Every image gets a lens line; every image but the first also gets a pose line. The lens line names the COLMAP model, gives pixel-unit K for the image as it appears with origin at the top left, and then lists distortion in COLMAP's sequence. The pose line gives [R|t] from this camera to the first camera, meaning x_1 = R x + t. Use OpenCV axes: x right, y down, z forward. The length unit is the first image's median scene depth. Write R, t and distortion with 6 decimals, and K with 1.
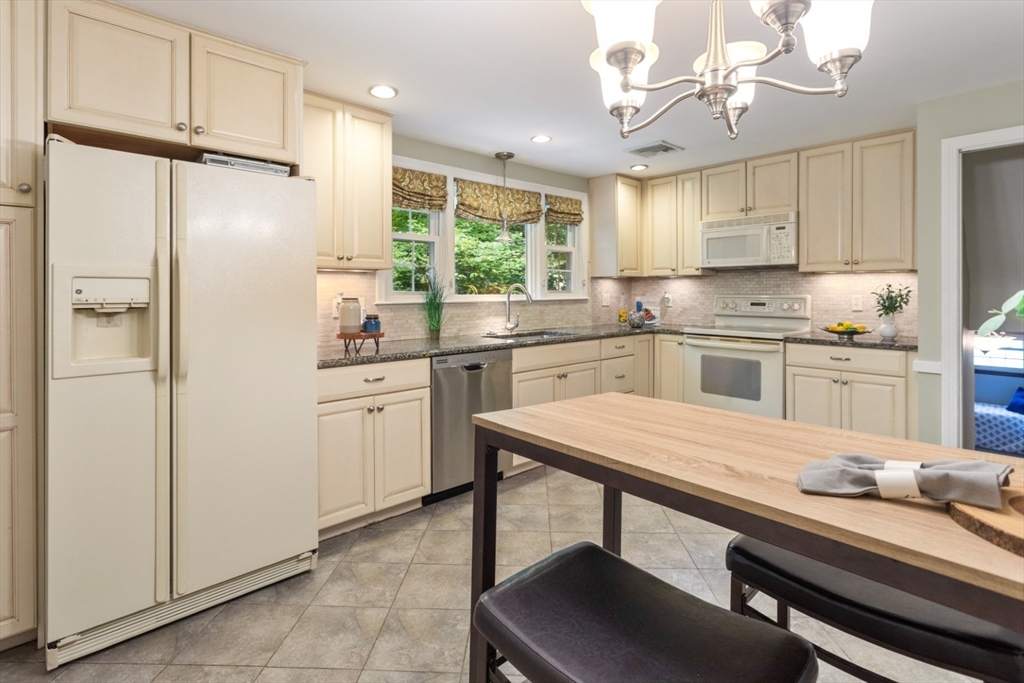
lens RADIAL K [[496.6, 0, 515.2], [0, 496.6, 289.8], [0, 0, 1]] dist [0.000632, 0.000597]
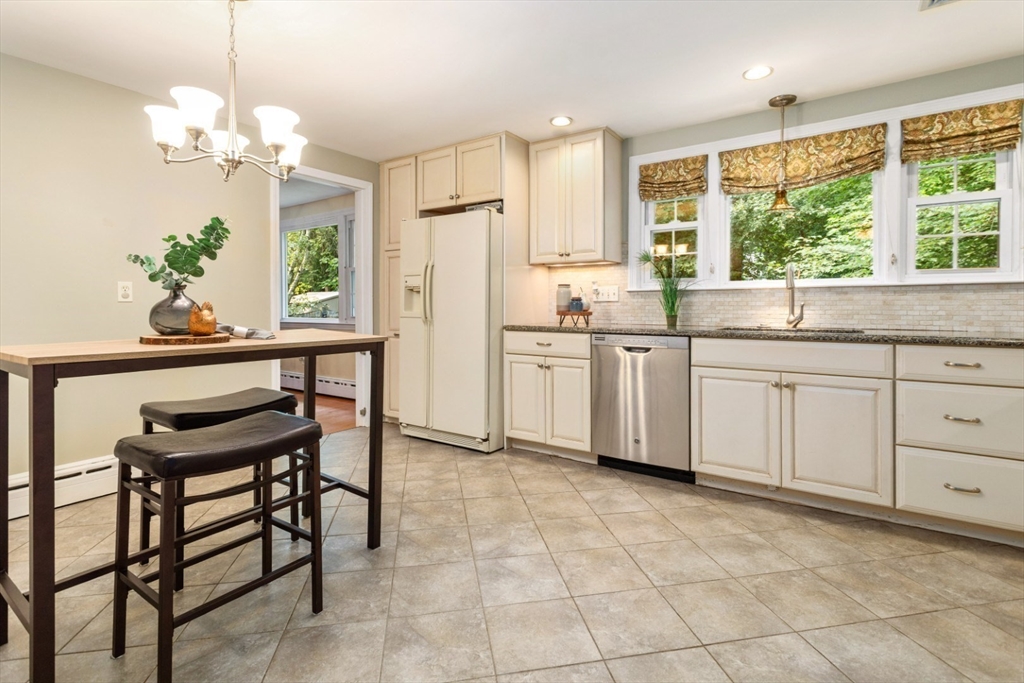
lens RADIAL K [[488.4, 0, 517.2], [0, 488.4, 303.9], [0, 0, 1]] dist [-0.000053, 0.000388]
pose [[0.217940, 0.001347, -0.975961, 0.654425], [0.006944, 0.999972, 0.002931, 0.045665], [0.975937, -0.007416, 0.217925, 0.430985]]
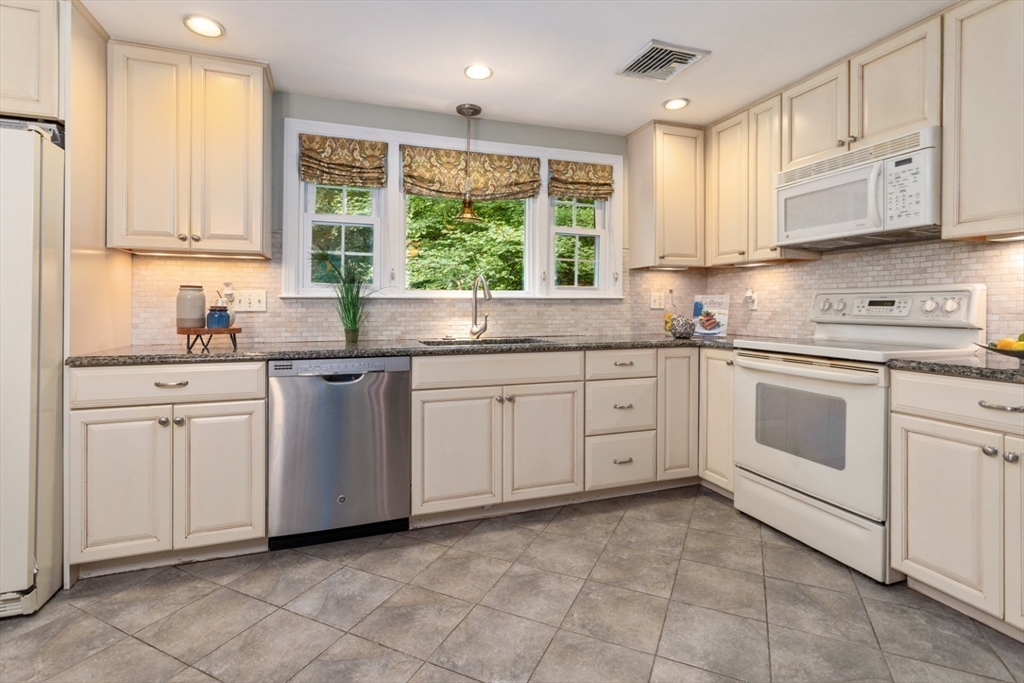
lens RADIAL K [[491.1, 0, 514.7], [0, 491.1, 307.1], [0, 0, 1]] dist [0.003289, 0.000777]
pose [[0.918317, 0.002483, -0.395837, 0.358005], [-0.000876, 0.999991, 0.004242, 0.035214], [0.395844, -0.003549, 0.918311, 0.329182]]
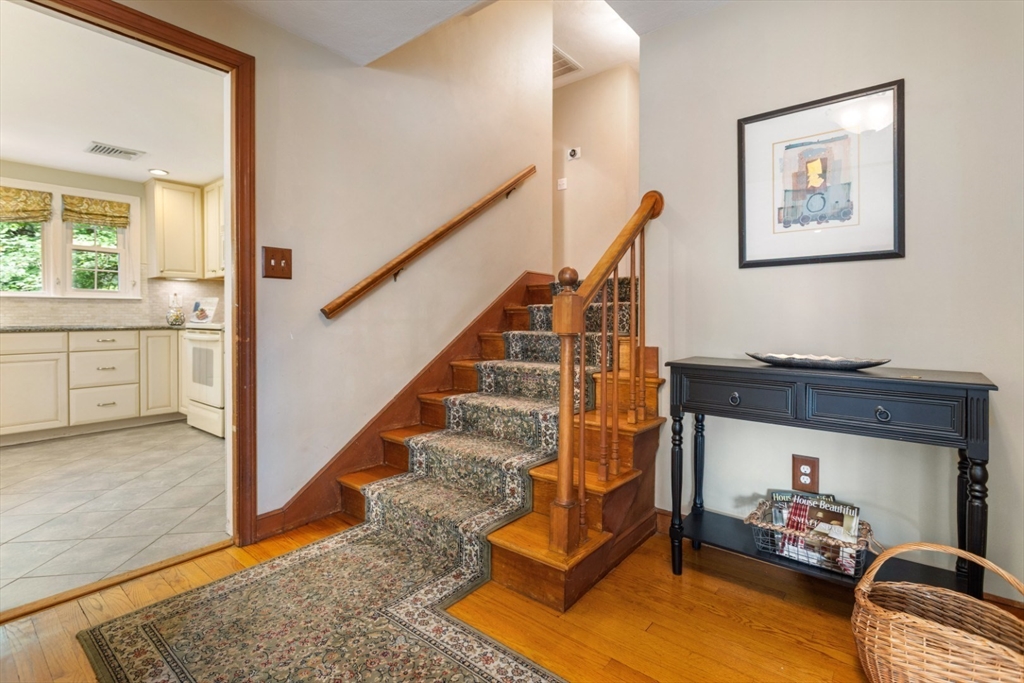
lens RADIAL K [[486.4, 0, 519.4], [0, 486.4, 322.8], [0, 0, 1]] dist [0.001146, 0.000212]
pose [[0.989346, -0.001239, 0.145579, 0.972840], [-0.001418, 0.999834, 0.018143, 0.060244], [-0.145577, -0.018156, 0.989180, -0.155305]]
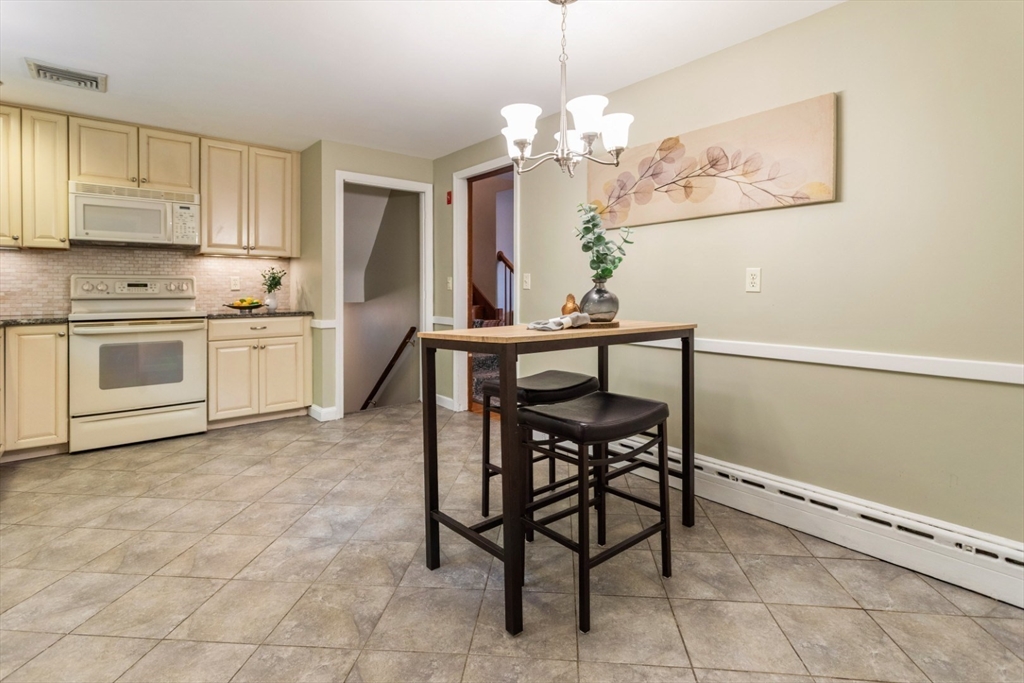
lens RADIAL K [[496.6, 0, 515.2], [0, 496.6, 289.8], [0, 0, 1]] dist [0.000632, 0.000597]
pose [[0.058859, -0.002410, 0.998263, -0.431866], [-0.003107, 0.999992, 0.002597, 0.036703], [-0.998261, -0.003255, 0.058851, 0.276795]]
